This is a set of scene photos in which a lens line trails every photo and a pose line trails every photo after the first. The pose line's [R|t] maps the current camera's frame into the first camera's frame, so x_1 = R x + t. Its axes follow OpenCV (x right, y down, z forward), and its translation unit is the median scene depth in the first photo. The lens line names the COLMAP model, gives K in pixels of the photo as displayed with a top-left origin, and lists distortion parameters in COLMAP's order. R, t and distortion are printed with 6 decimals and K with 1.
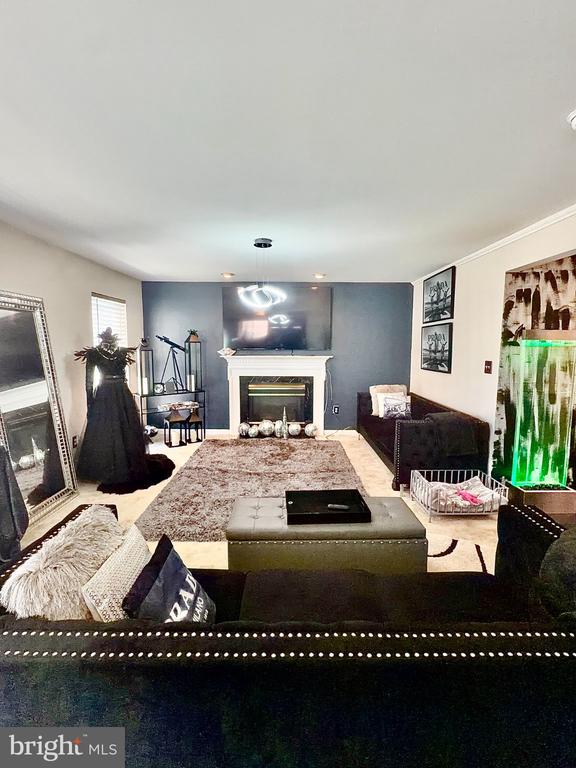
lens RADIAL K [[359.3, 0, 288.0], [0, 359.3, 384.0], [0, 0, 1]] dist [0.001096, 0.000013]
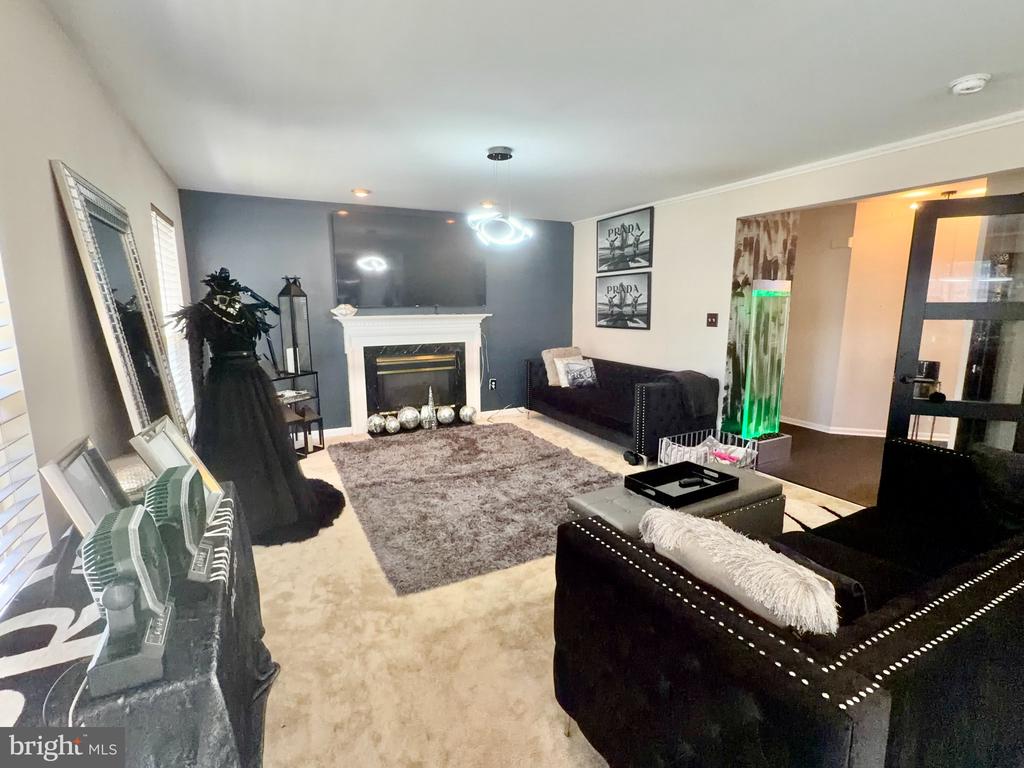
lens RADIAL K [[479.0, 0, 512.0], [0, 479.0, 384.0], [0, 0, 1]] dist [0.001096, 0.000013]
pose [[0.890085, -0.084482, 0.447896, -0.378414], [0.058305, 0.995703, 0.071943, -0.000565], [-0.452049, -0.037921, 0.891187, 0.087138]]
